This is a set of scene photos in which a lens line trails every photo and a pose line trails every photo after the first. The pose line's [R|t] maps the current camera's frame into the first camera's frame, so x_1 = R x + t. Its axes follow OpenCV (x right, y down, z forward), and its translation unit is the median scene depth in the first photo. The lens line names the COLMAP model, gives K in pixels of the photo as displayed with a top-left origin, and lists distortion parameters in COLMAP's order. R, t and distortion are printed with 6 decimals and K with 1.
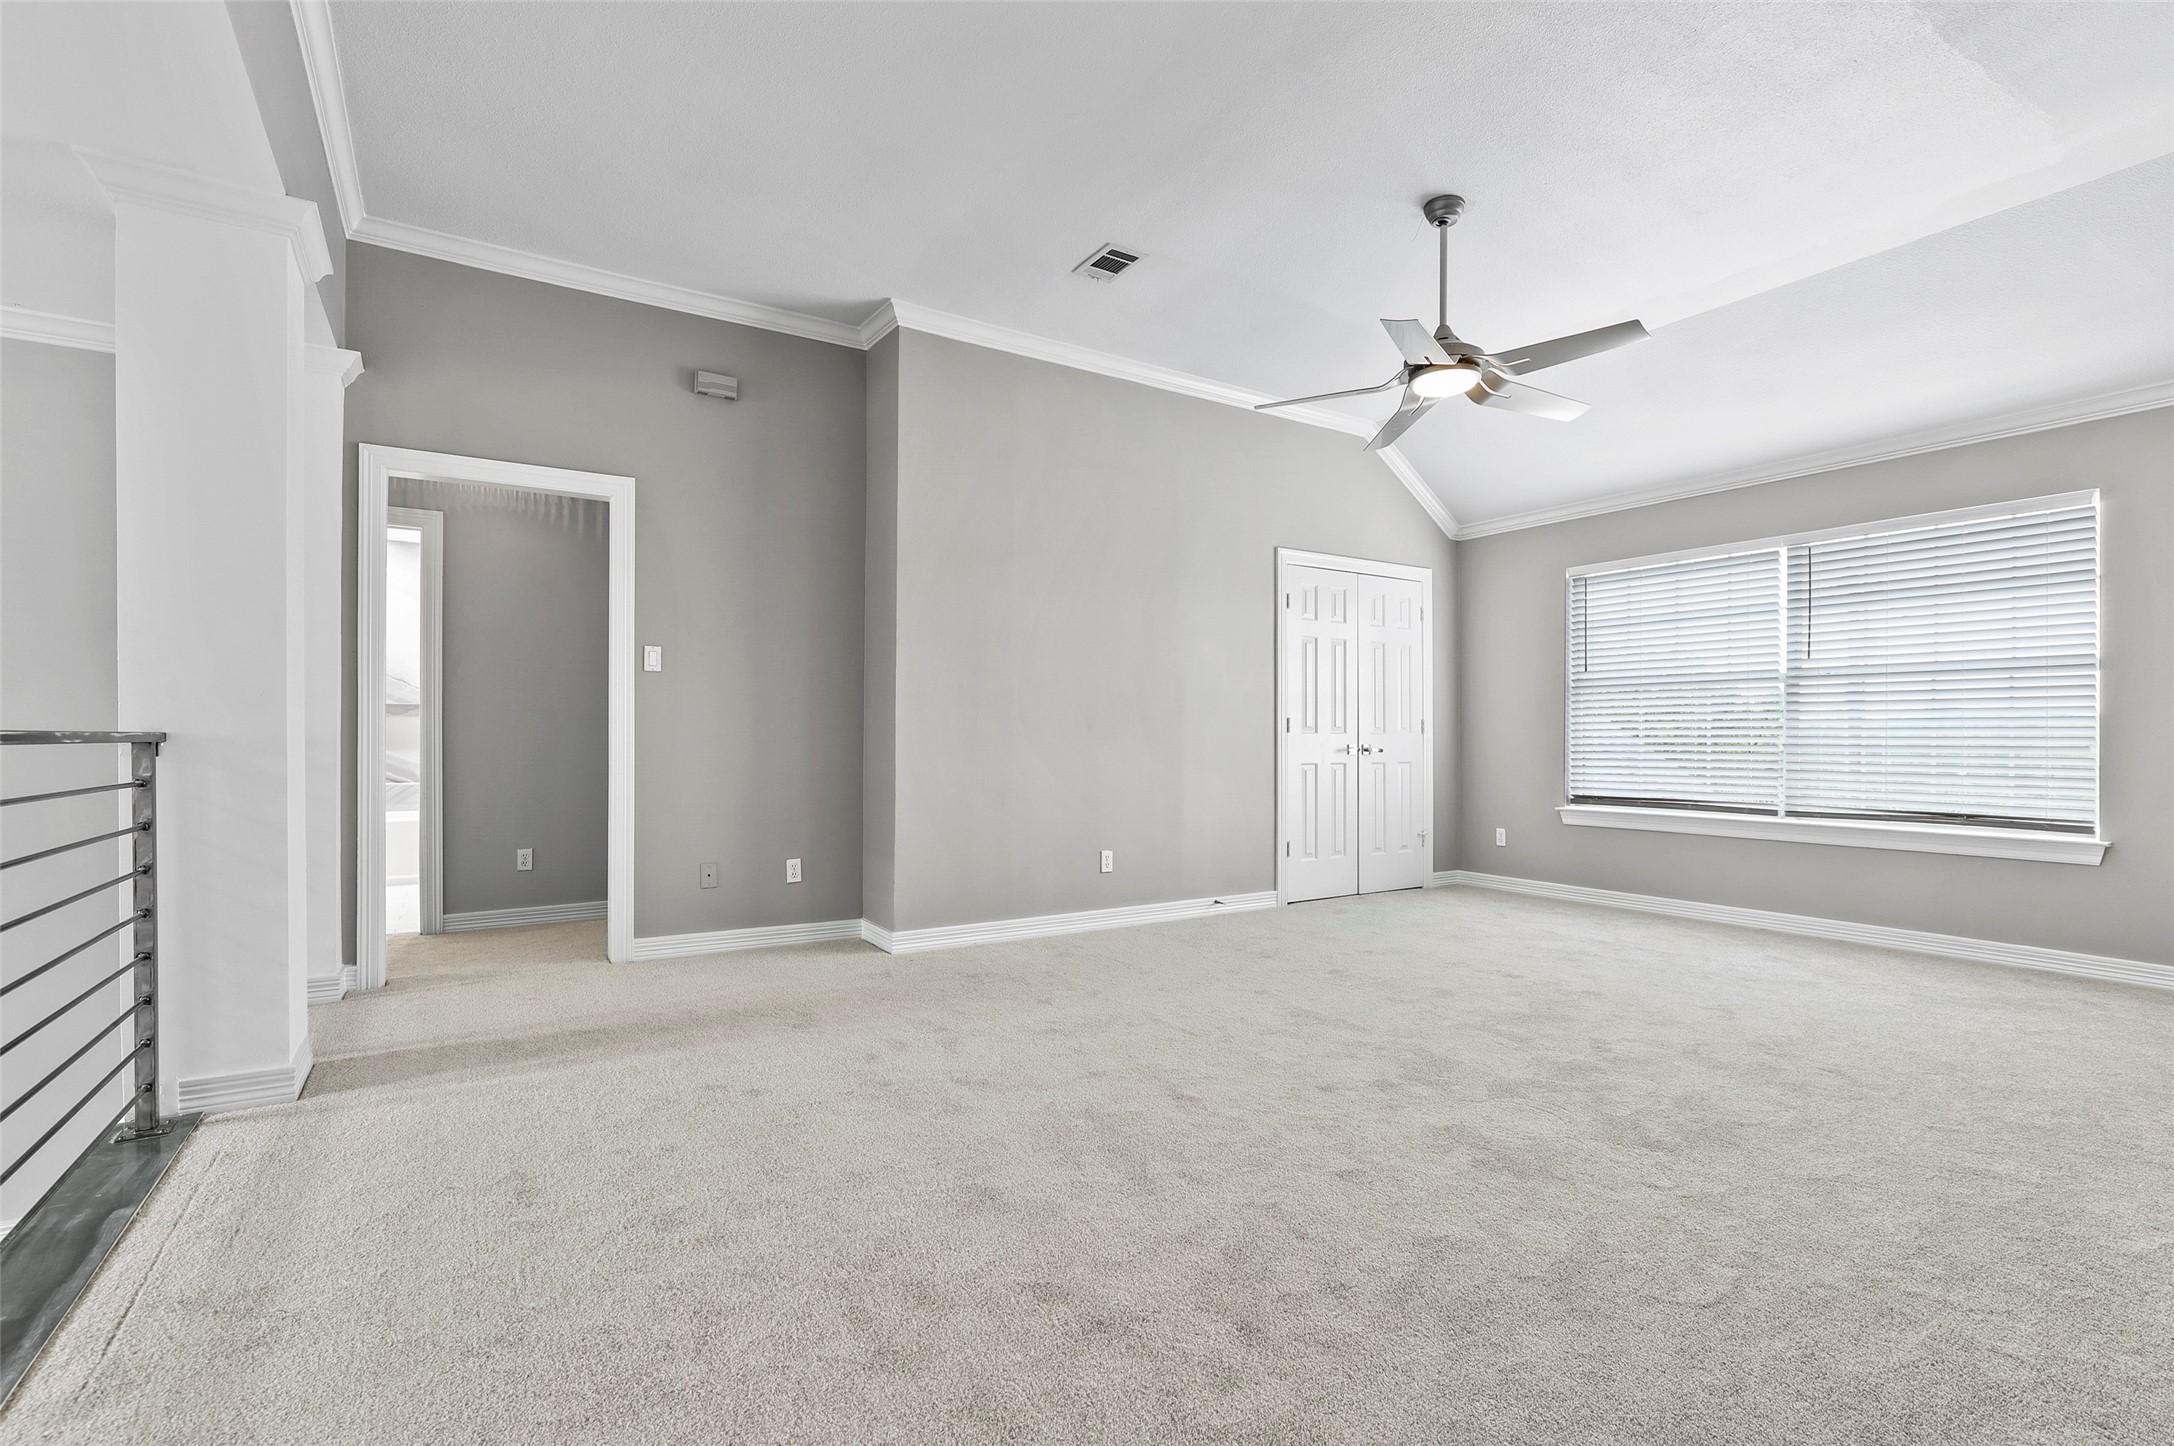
lens RADIAL K [[996.1, 0, 1097.0], [0, 996.1, 734.4], [0, 0, 1]] dist [-0.023397, 0.008672]
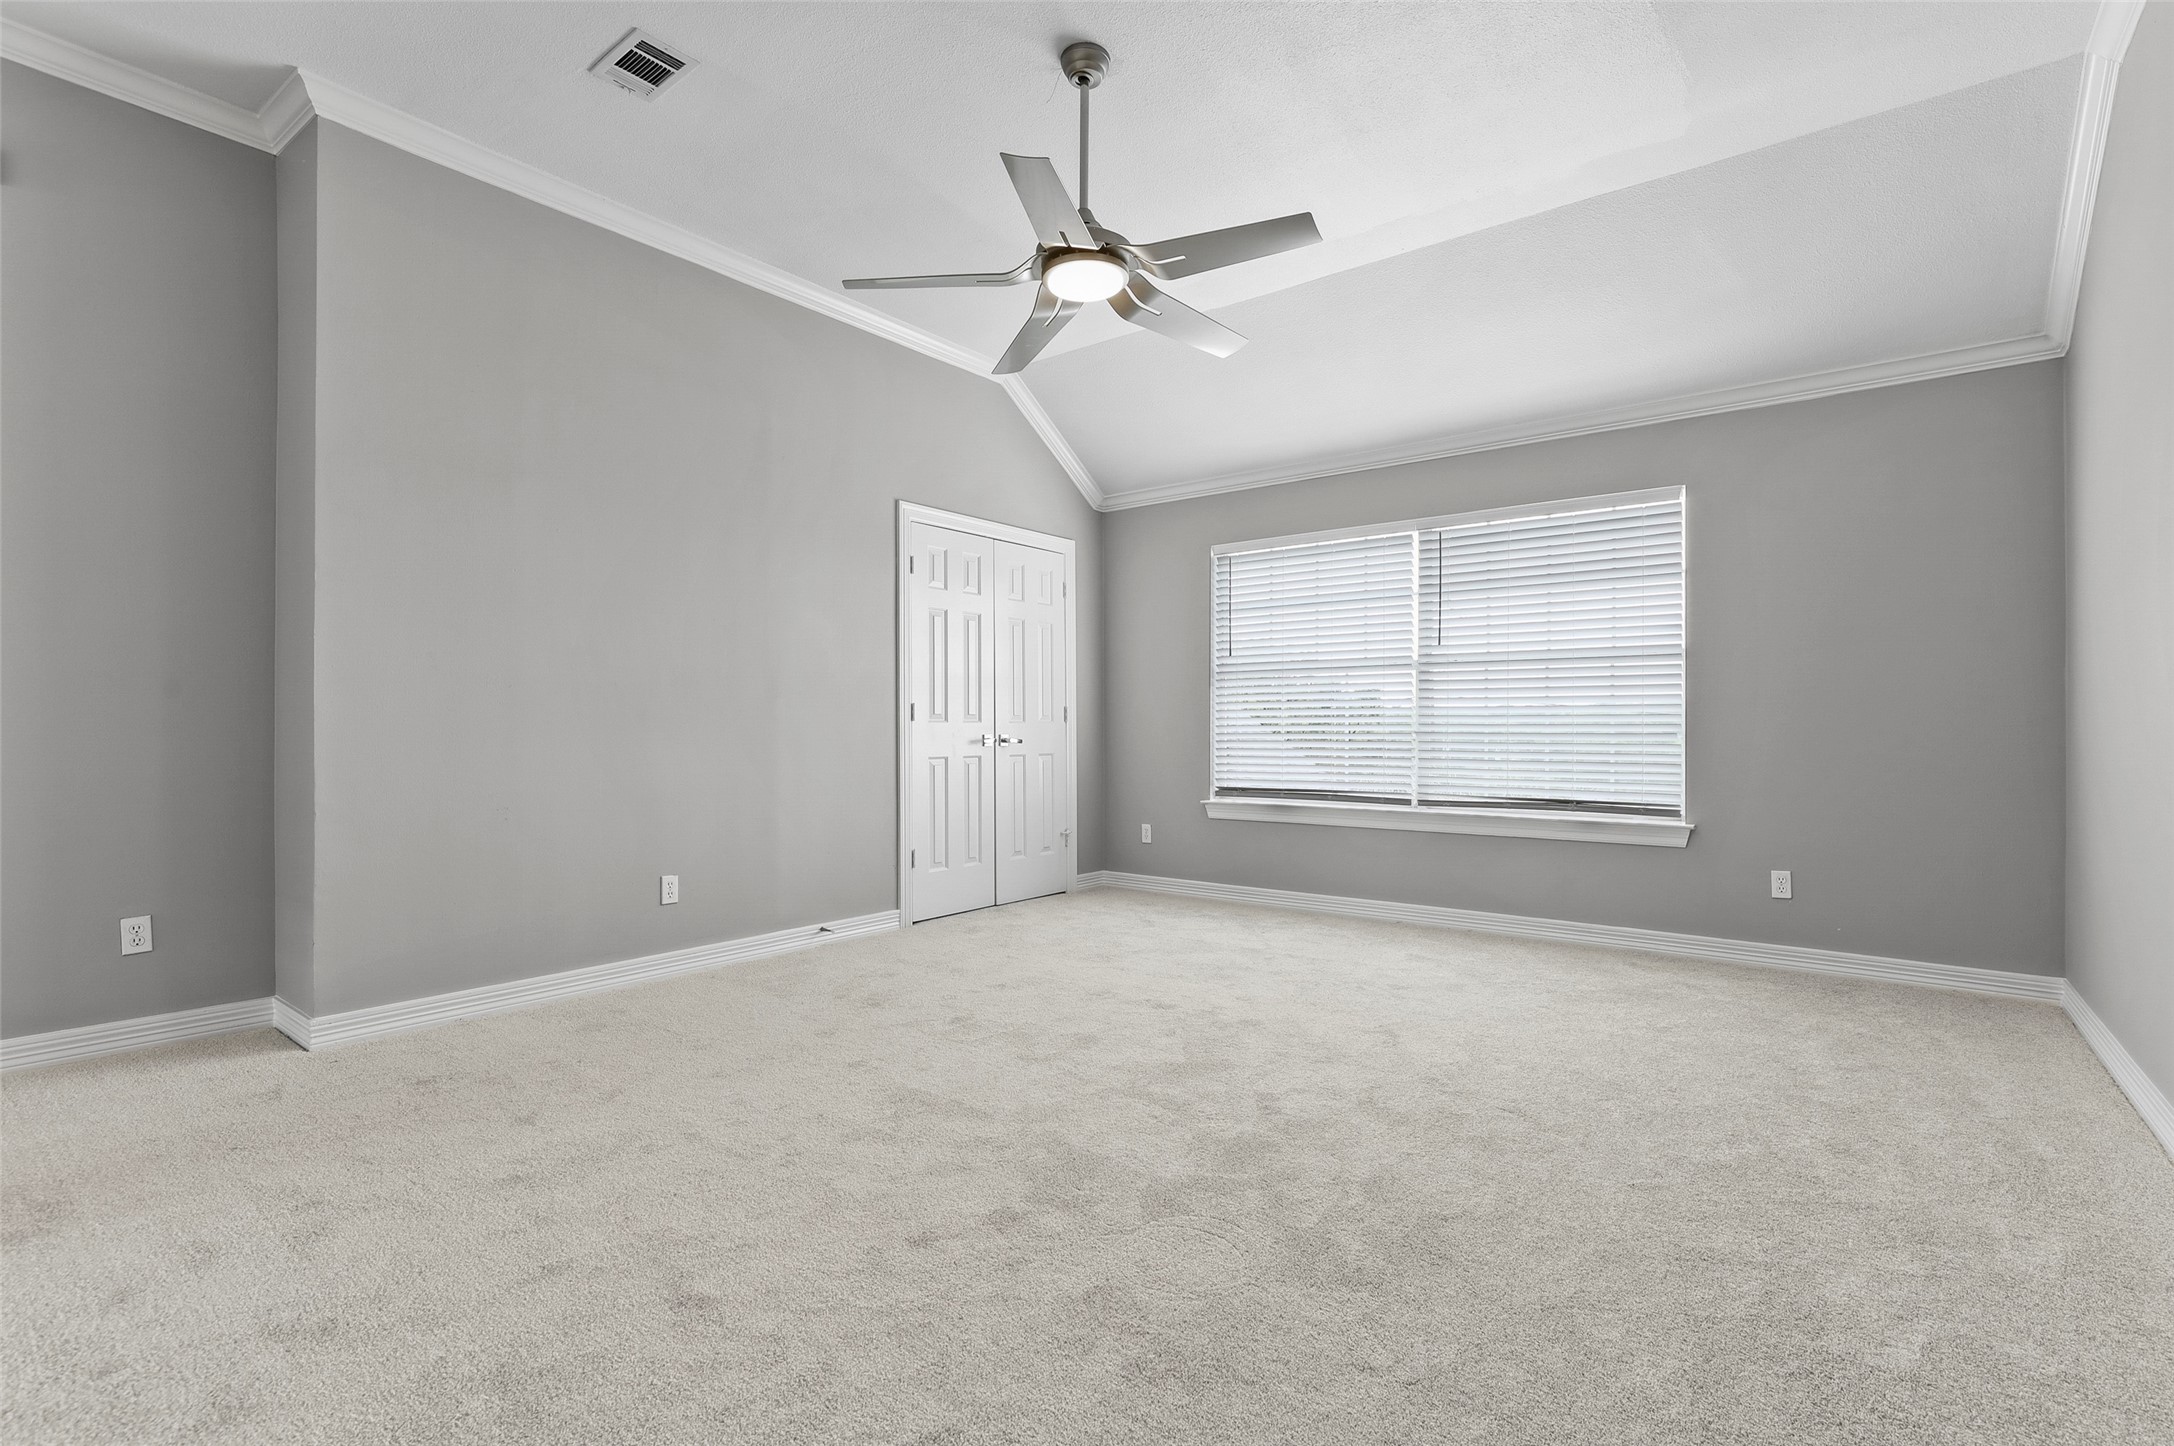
lens RADIAL K [[996.1, 0, 1097.0], [0, 996.1, 734.4], [0, 0, 1]] dist [-0.023397, 0.008672]
pose [[0.941979, -0.005784, 0.335621, 0.080838], [0.002344, 0.999941, 0.010652, 0.001146], [-0.335663, -0.009247, 0.941937, 0.218260]]
